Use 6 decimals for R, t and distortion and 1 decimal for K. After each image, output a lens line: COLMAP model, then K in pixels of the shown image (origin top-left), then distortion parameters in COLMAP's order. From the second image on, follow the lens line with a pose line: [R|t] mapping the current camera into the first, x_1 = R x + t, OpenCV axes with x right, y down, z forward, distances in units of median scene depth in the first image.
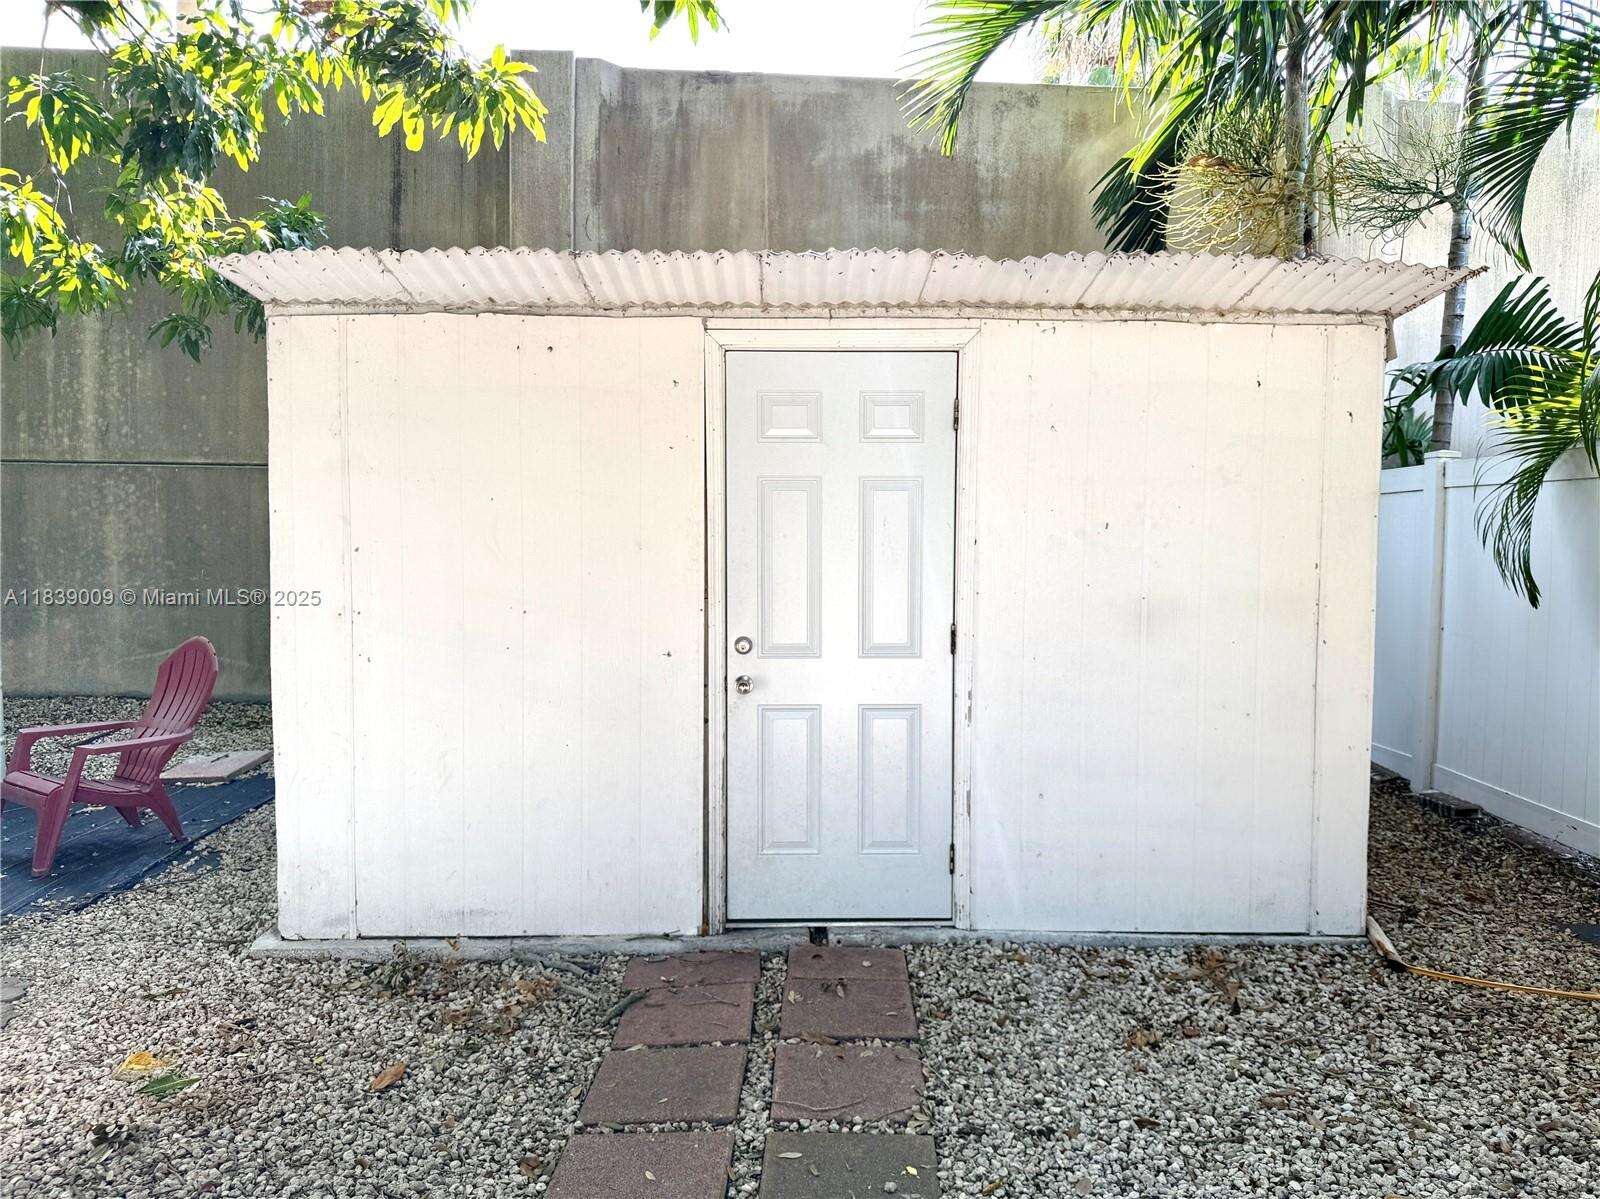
lens RADIAL K [[1106.5, 0, 800.0], [0, 1106.5, 599.5], [0, 0, 1]] dist [0.000261, -0.000386]
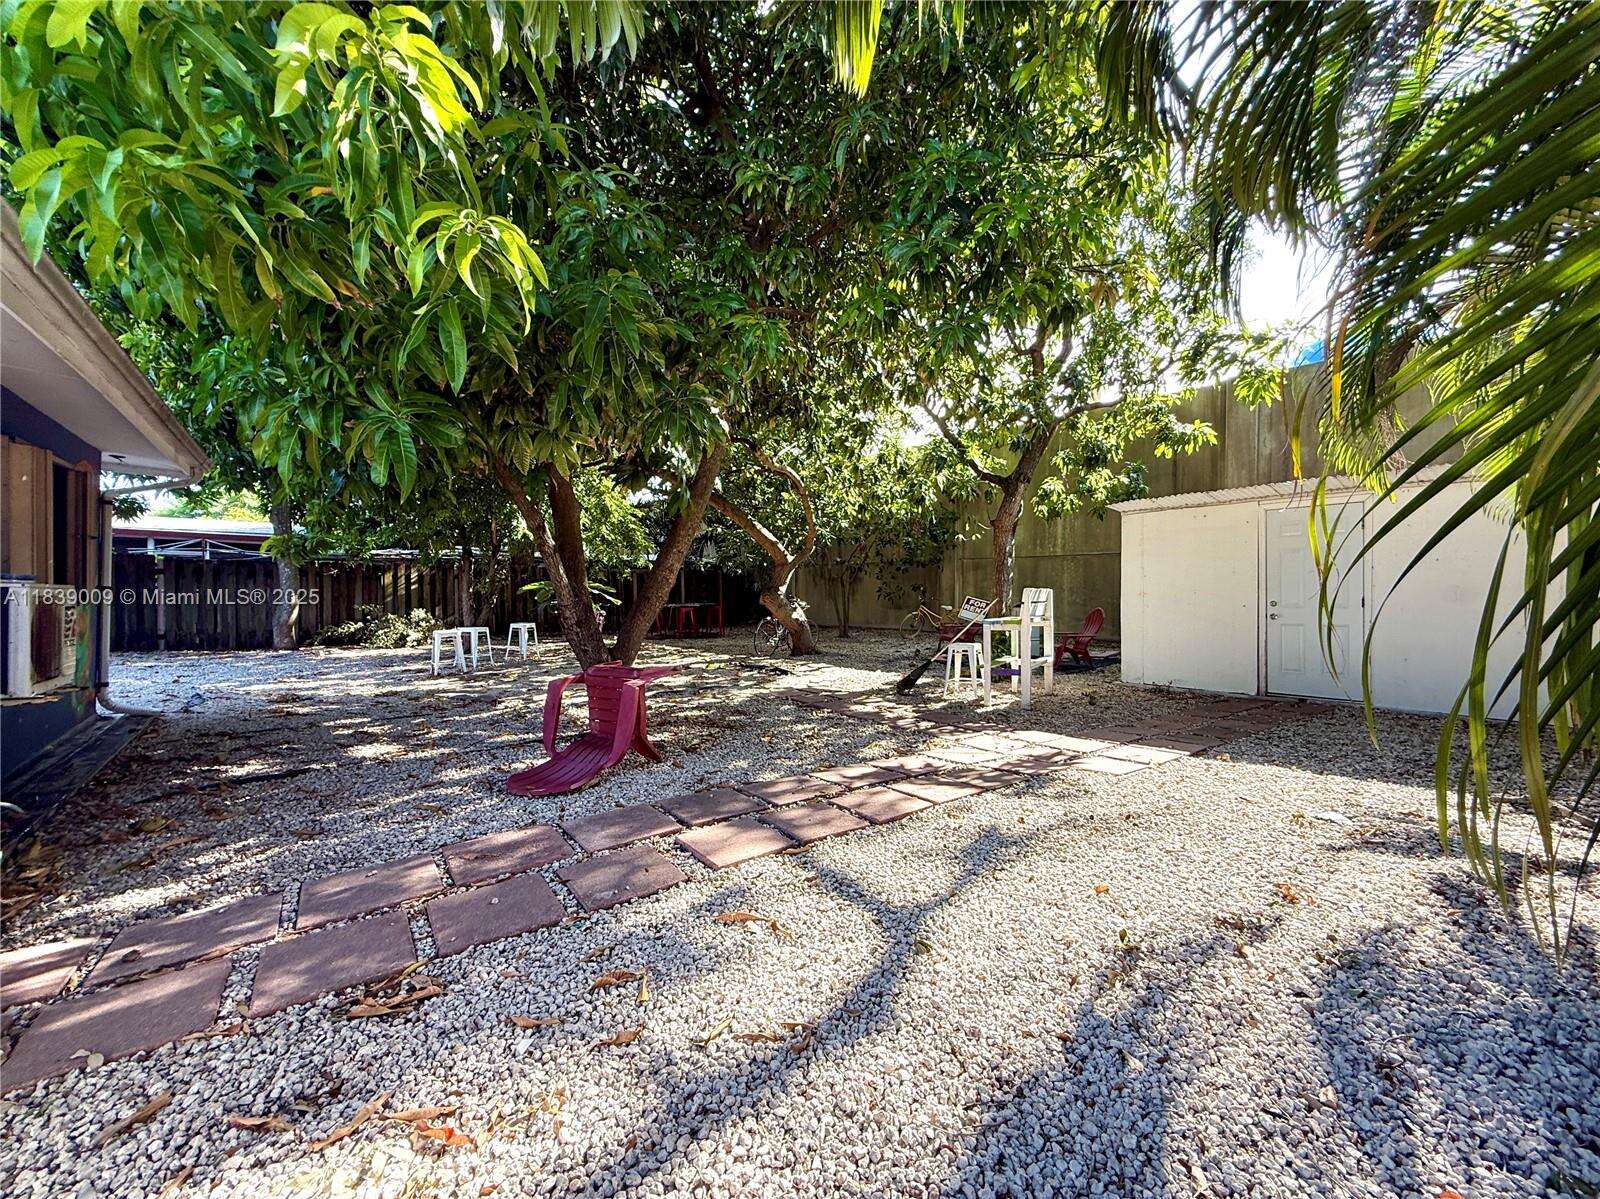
lens RADIAL K [[635.8, 0, 800.0], [0, 635.8, 599.5], [0, 0, 1]] dist [-0.001180, -0.000140]
pose [[0.606258, 0.004506, -0.795255, 0.514707], [-0.040916, 0.998836, -0.025533, 0.118403], [0.794215, 0.048019, 0.605737, -1.047791]]
